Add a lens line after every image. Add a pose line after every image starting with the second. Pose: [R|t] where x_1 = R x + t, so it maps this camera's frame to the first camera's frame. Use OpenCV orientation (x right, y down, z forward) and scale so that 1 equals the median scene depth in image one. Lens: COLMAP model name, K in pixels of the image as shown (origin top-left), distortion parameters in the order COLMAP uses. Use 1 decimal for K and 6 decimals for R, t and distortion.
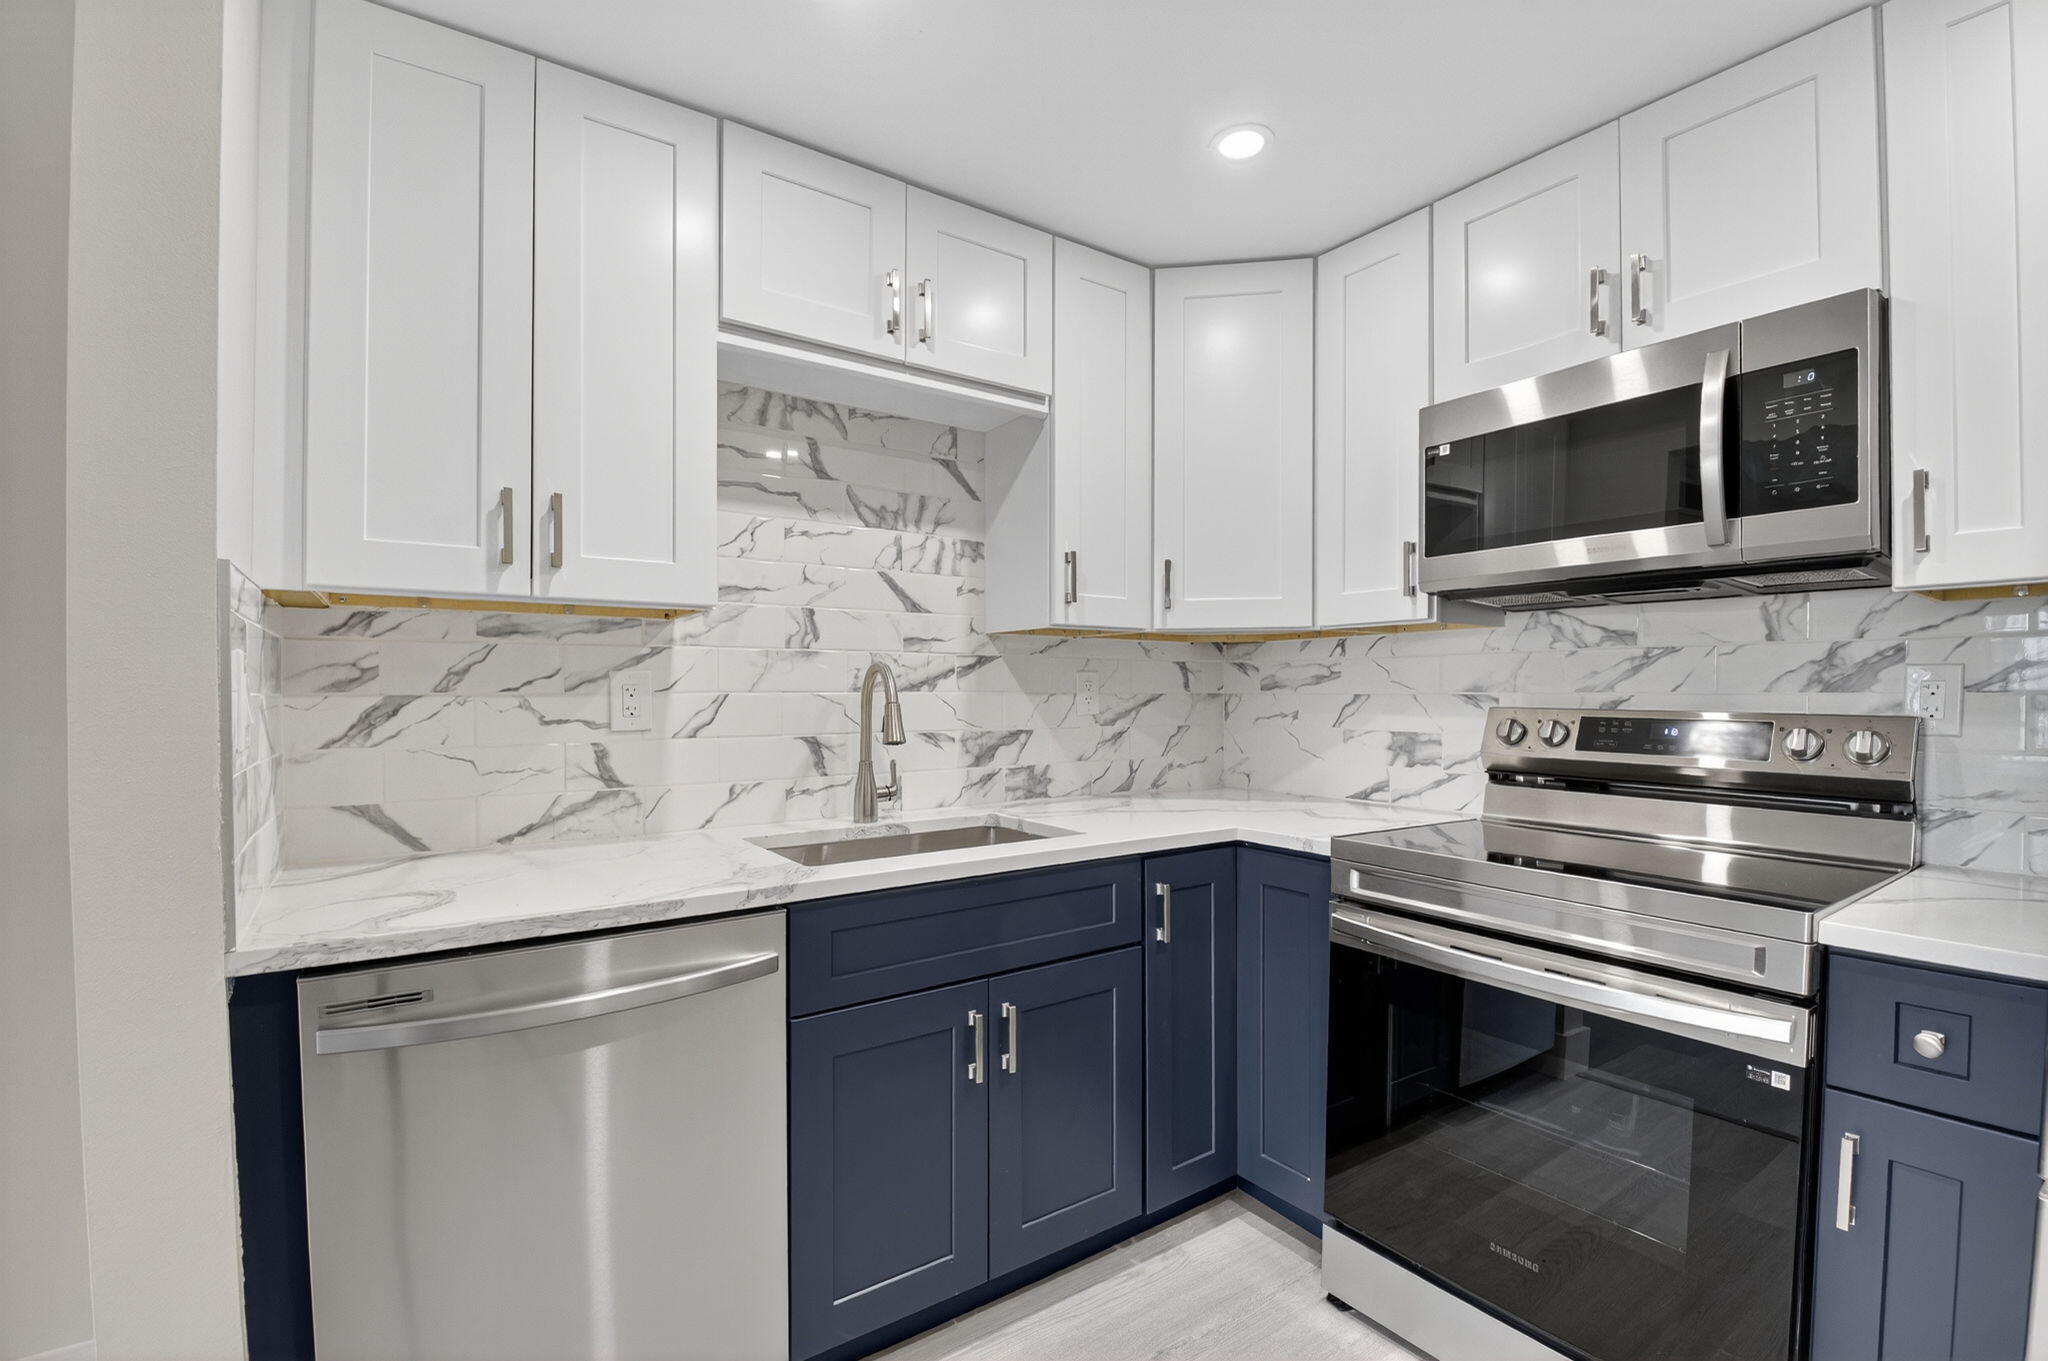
lens RADIAL K [[902.1, 0, 1045.8], [0, 902.1, 694.7], [0, 0, 1]] dist [0.018925, -0.025475]
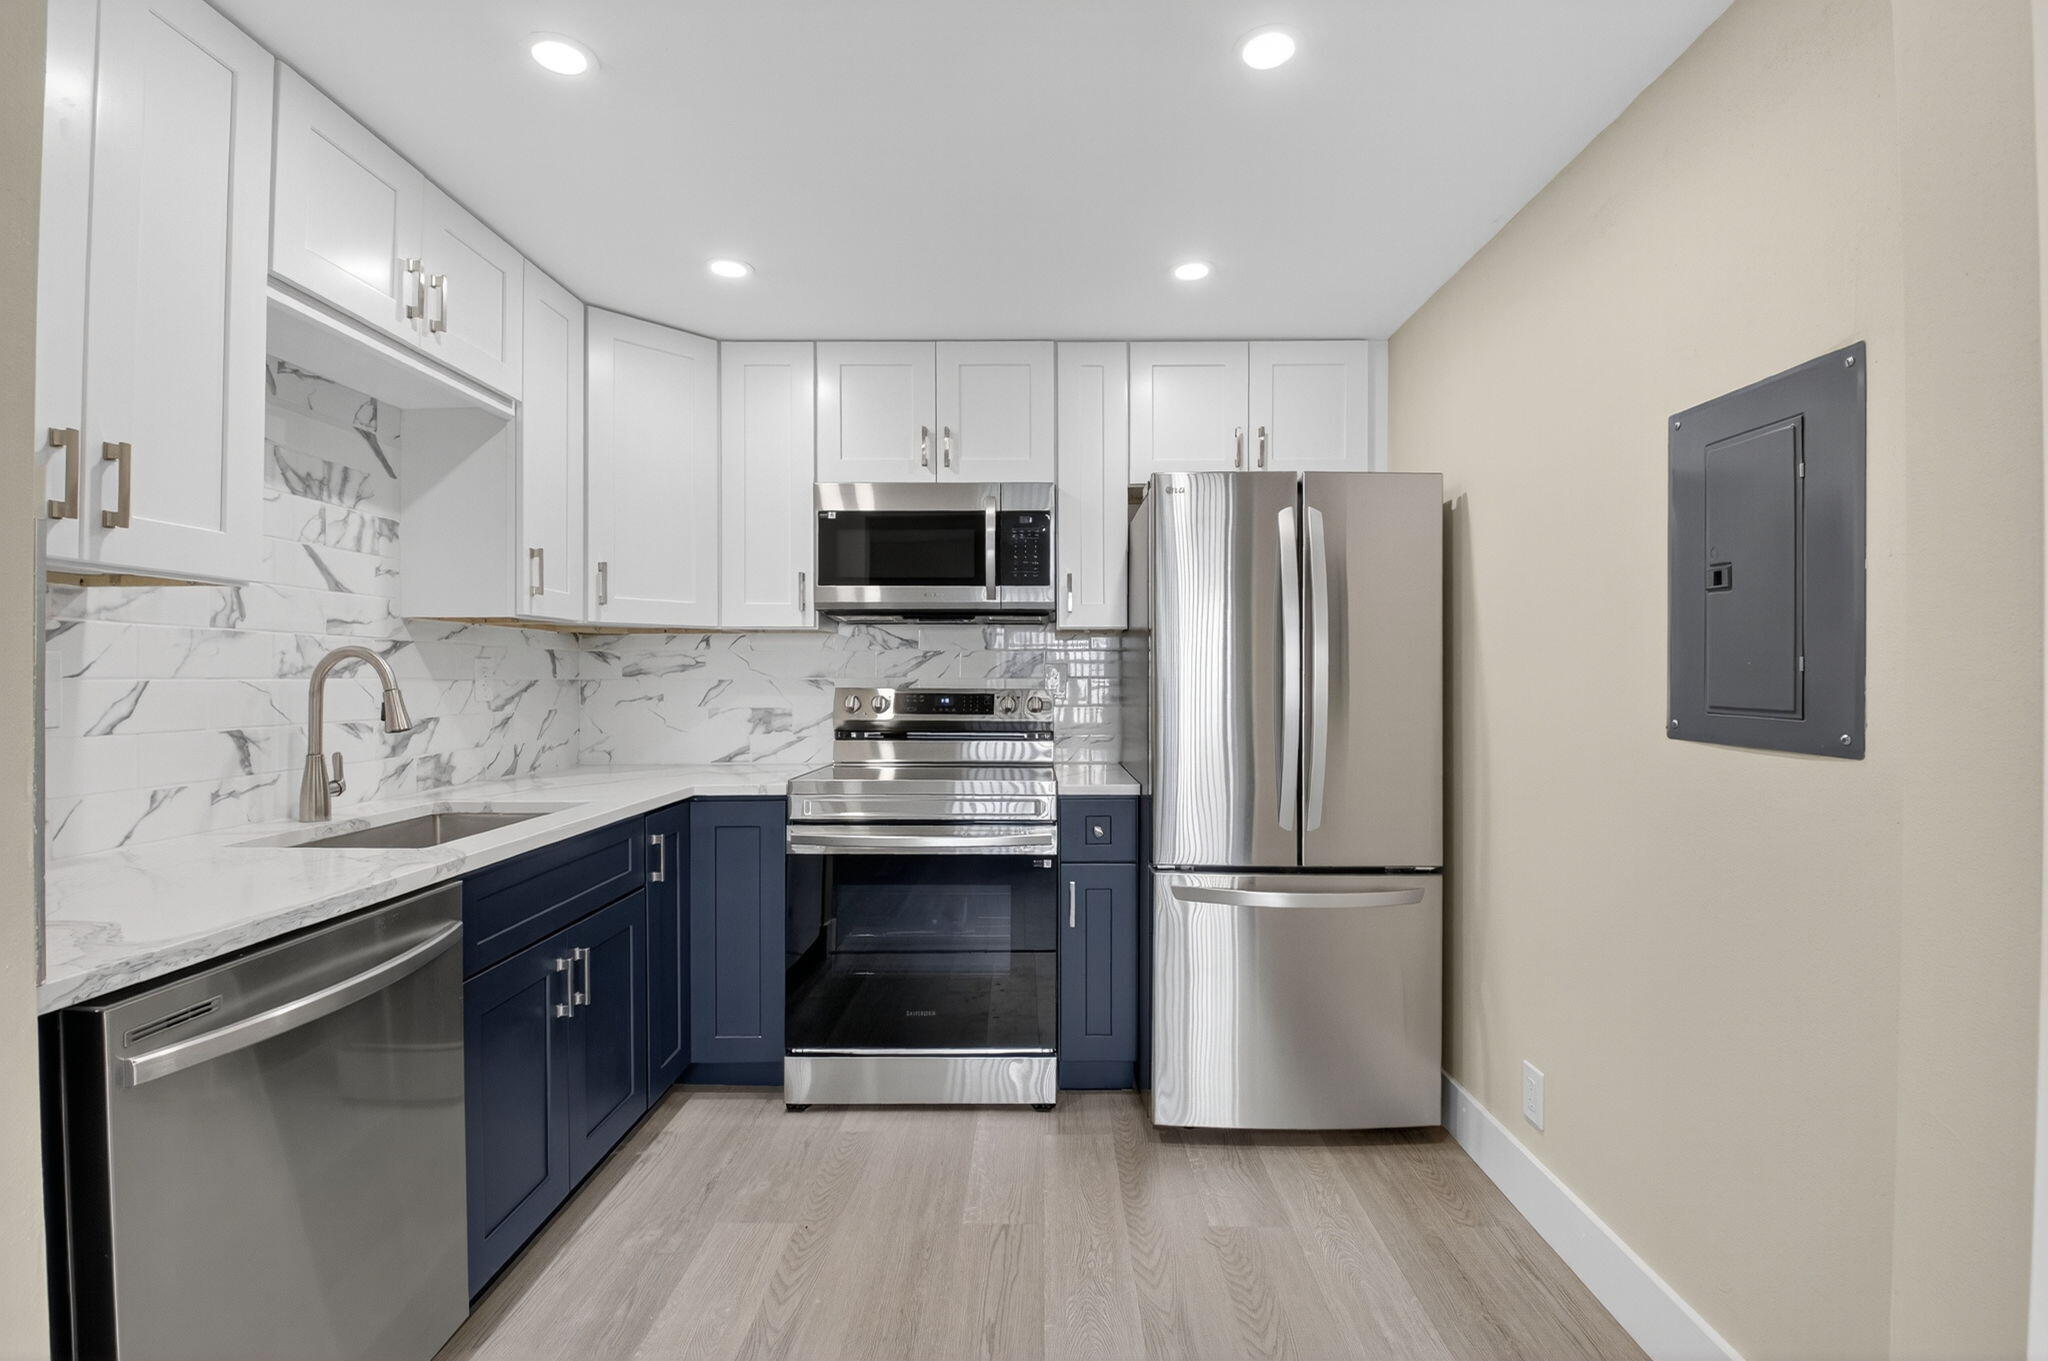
lens RADIAL K [[915.5, 0, 1026.6], [0, 915.5, 659.9], [0, 0, 1]] dist [-0.001175, -0.000409]
pose [[0.591679, 0.014958, 0.806035, -0.512477], [0.004698, 0.999747, -0.022002, 0.002063], [-0.806160, 0.016805, 0.591459, -0.123918]]
